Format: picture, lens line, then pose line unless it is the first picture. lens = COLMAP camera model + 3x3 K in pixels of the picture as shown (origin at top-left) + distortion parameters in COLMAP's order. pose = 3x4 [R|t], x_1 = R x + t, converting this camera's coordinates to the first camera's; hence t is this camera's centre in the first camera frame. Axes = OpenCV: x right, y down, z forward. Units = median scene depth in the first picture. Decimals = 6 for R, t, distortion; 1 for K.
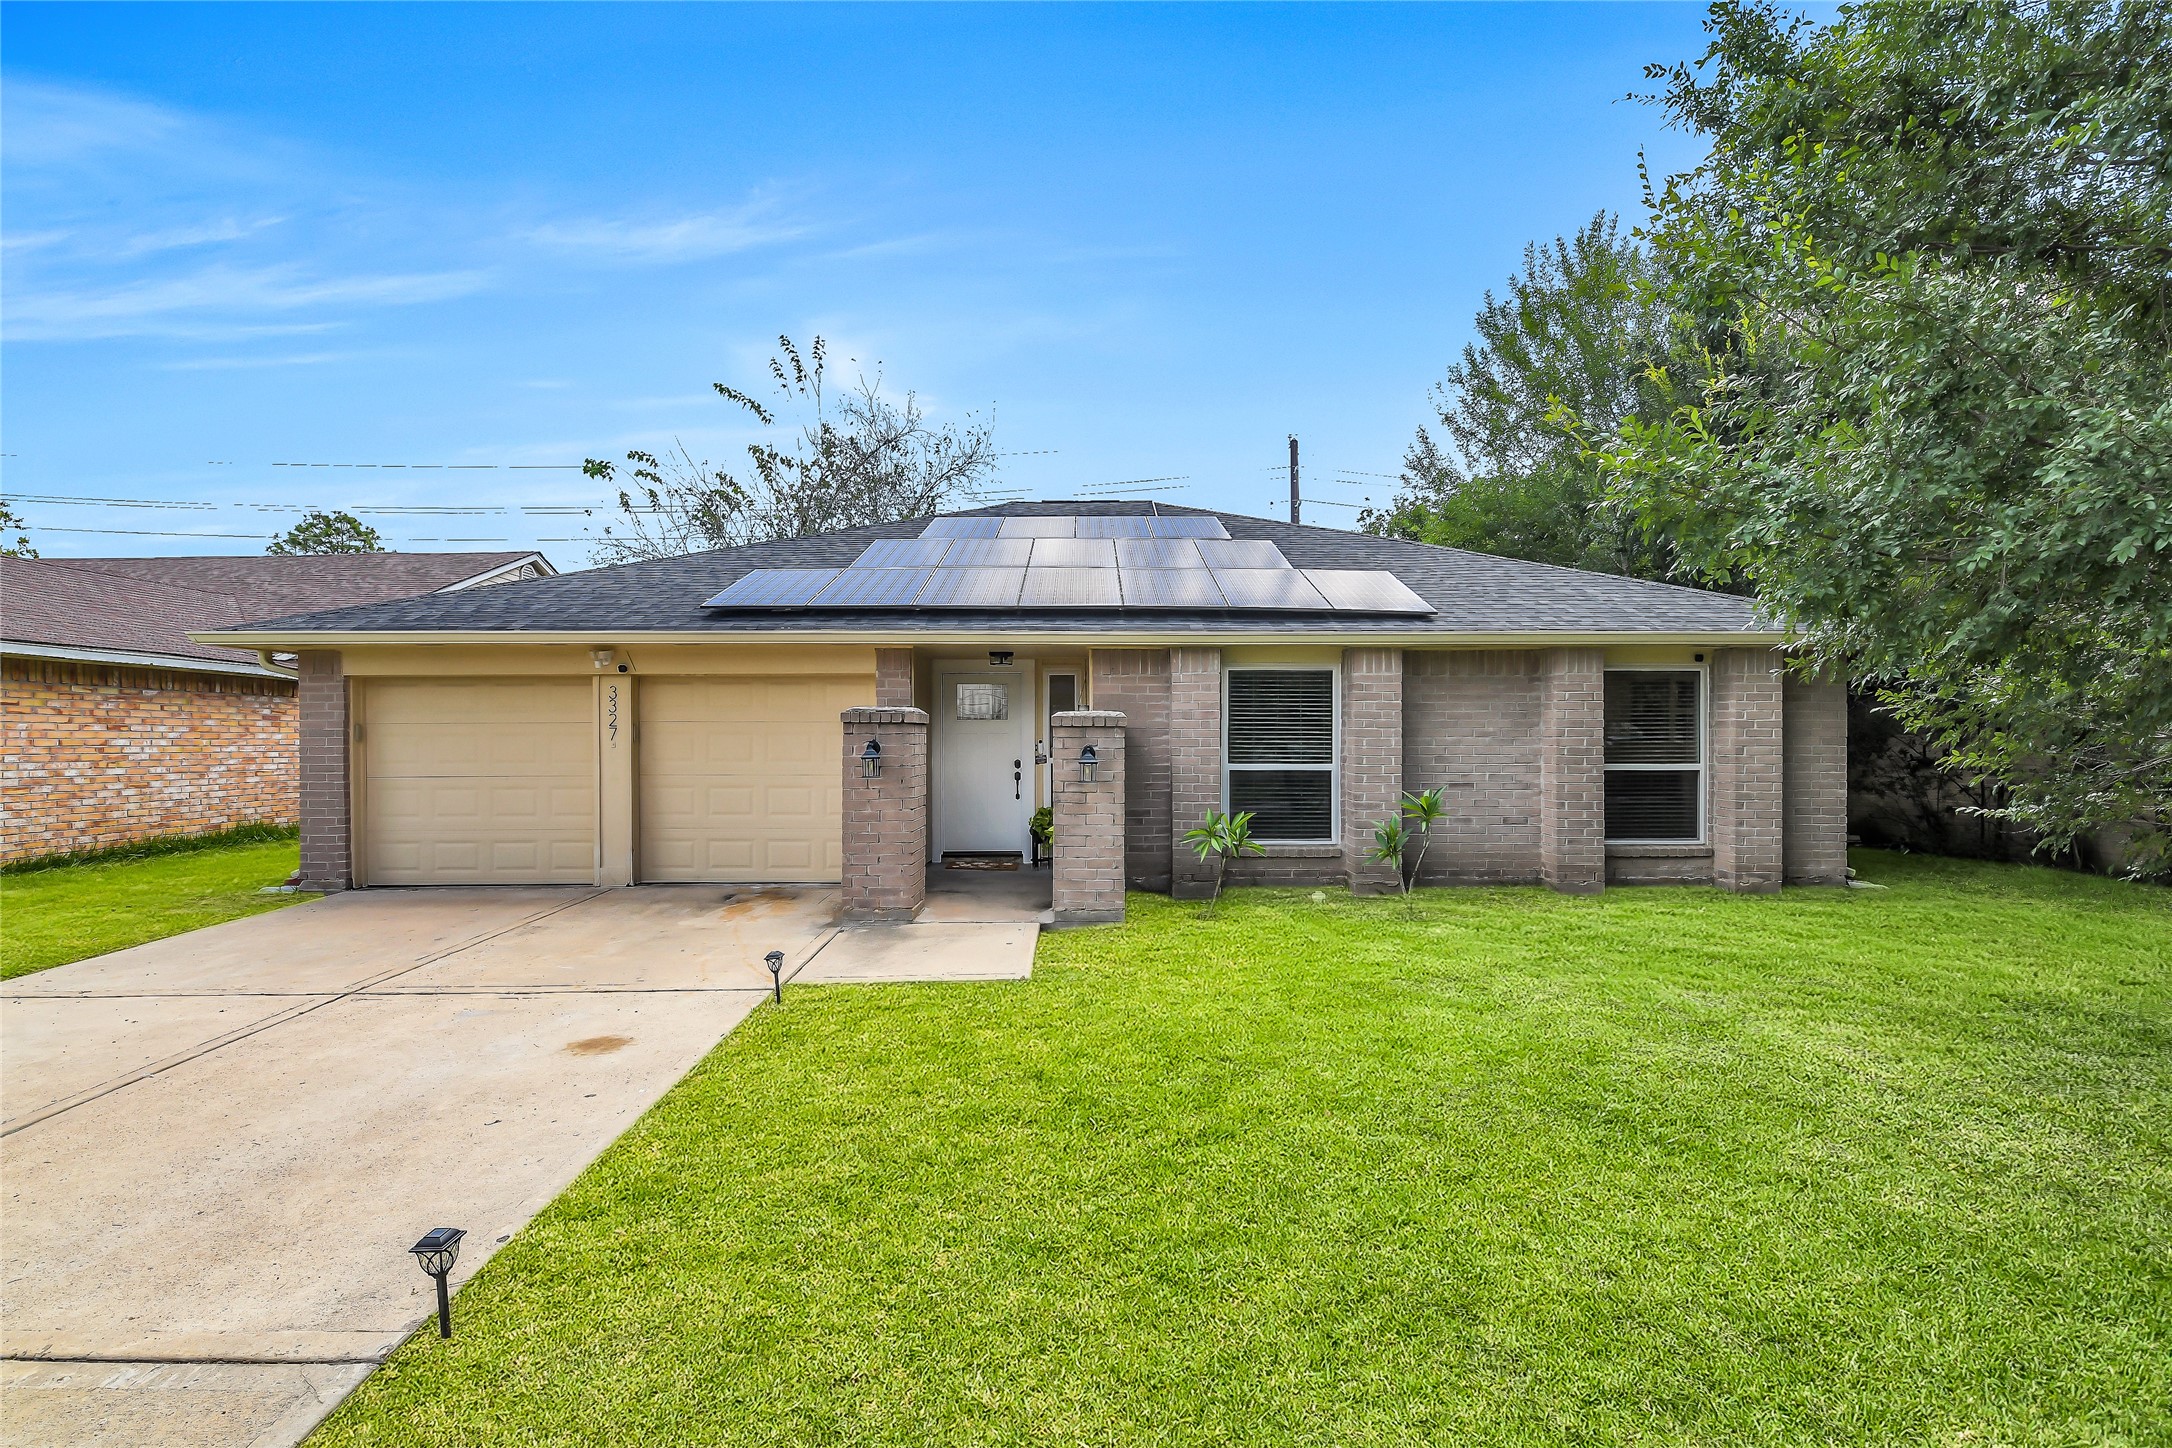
lens RADIAL K [[924.7, 0, 1086.0], [0, 924.7, 724.0], [0, 0, 1]] dist [-0.032068, -0.000421]
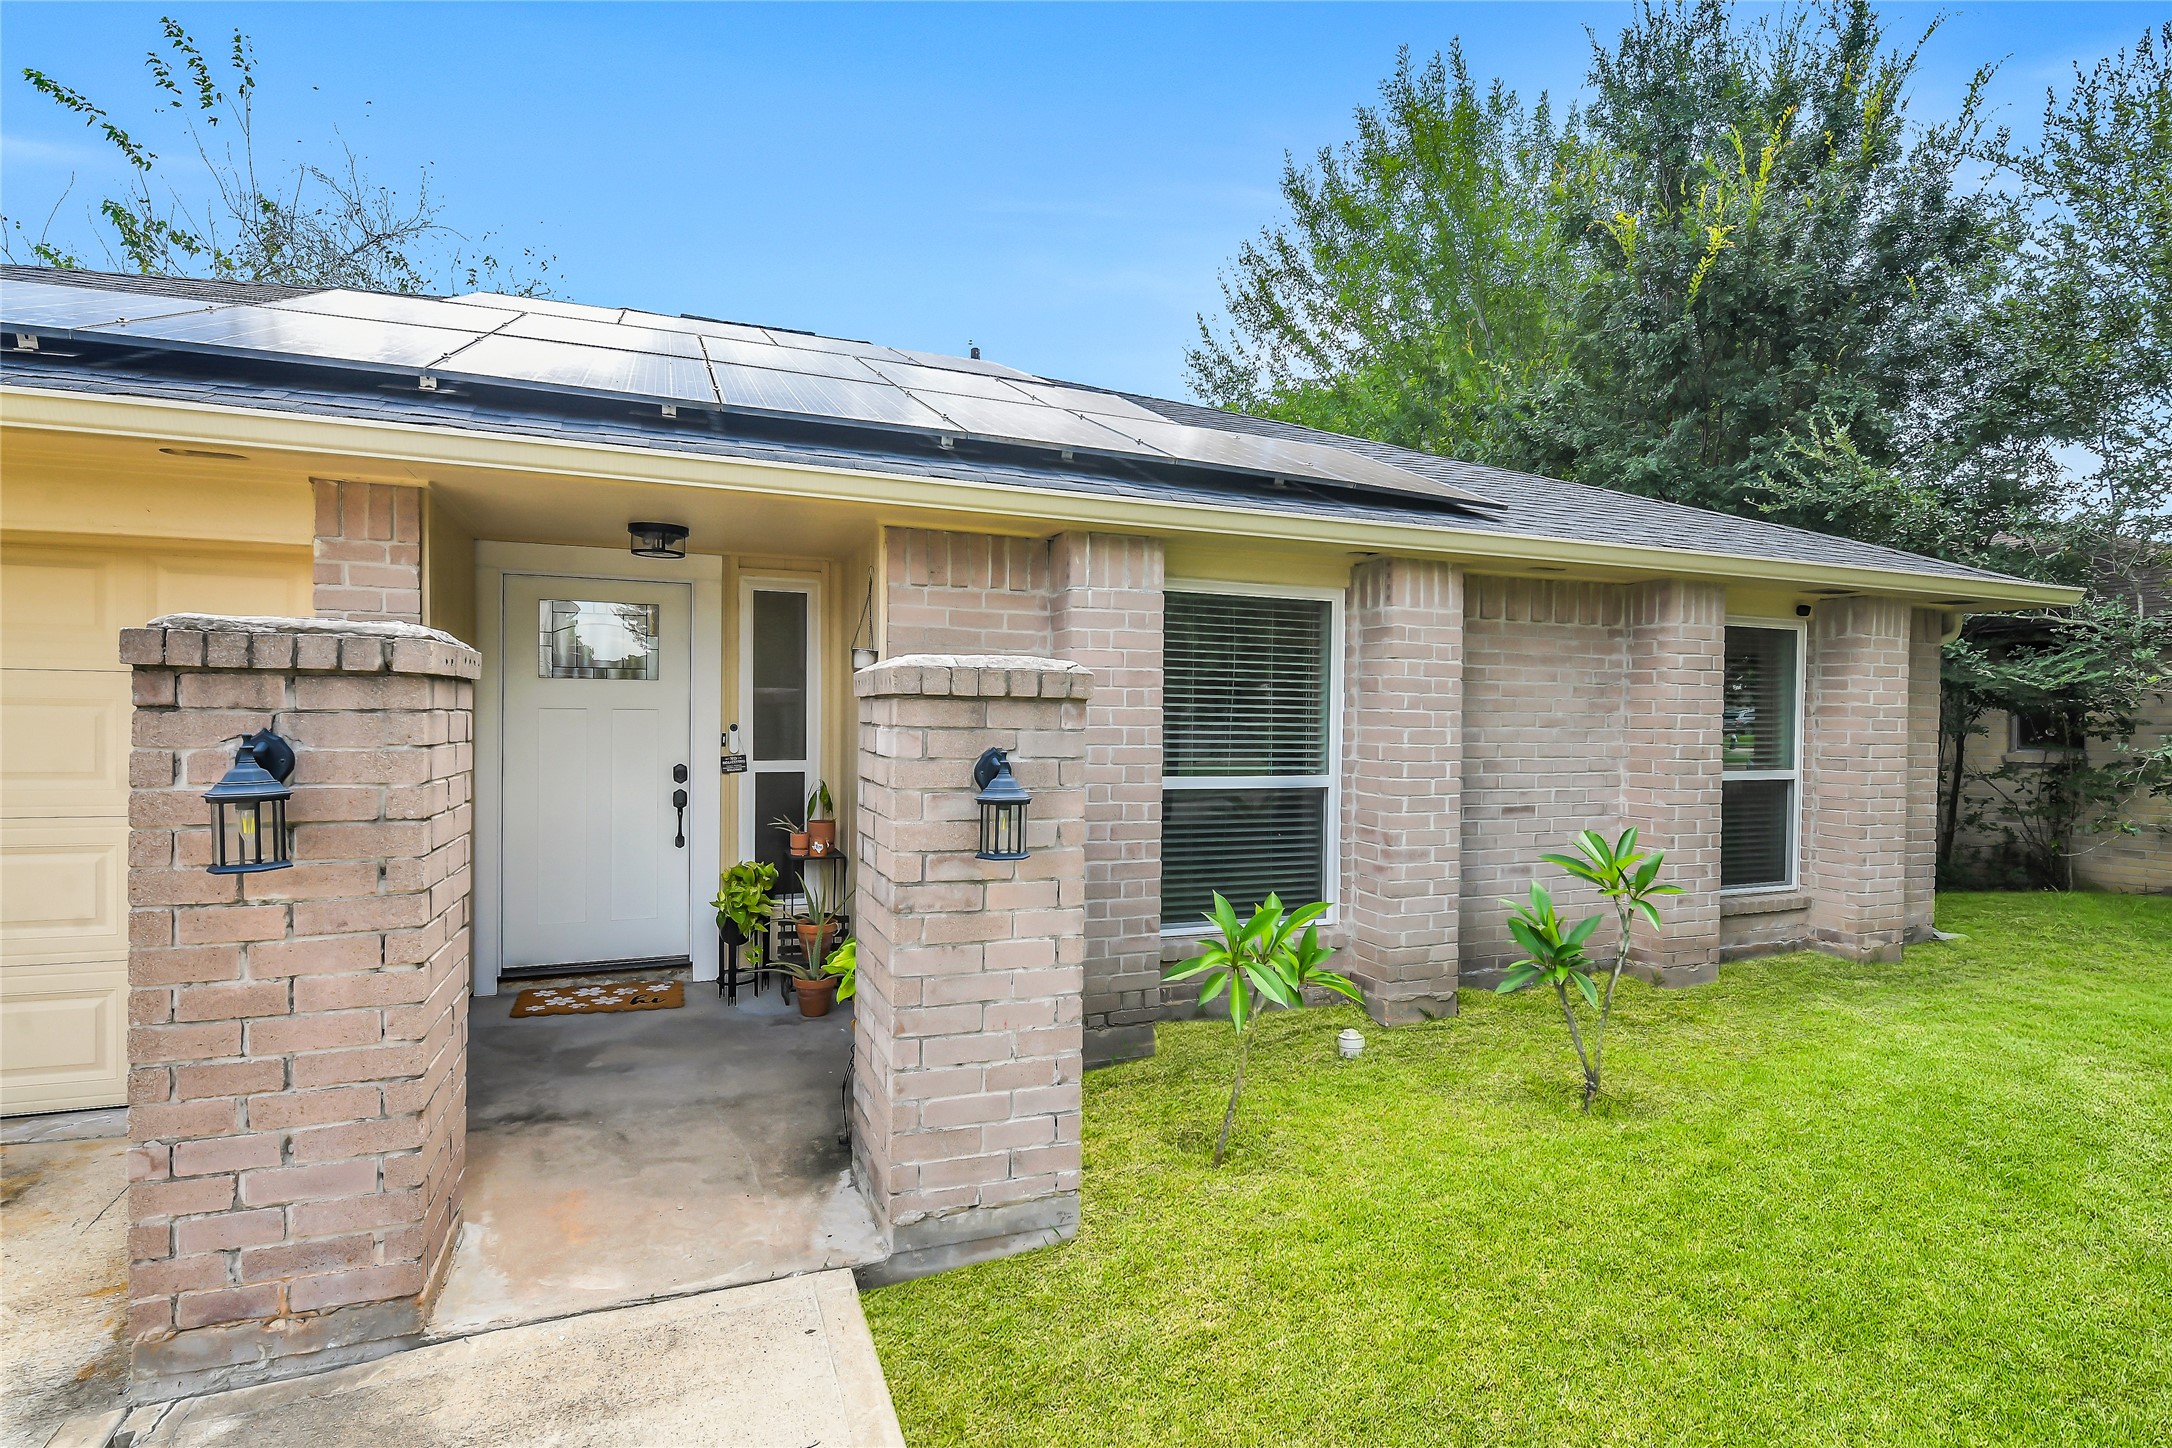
lens RADIAL K [[1050.6, 0, 1086.0], [0, 1050.6, 724.0], [0, 0, 1]] dist [-0.010623, -0.000356]
pose [[0.929675, 0.008961, 0.368271, -0.091469], [-0.018004, 0.999615, 0.021126, 0.003165], [-0.367940, -0.026271, 0.929478, 0.488917]]
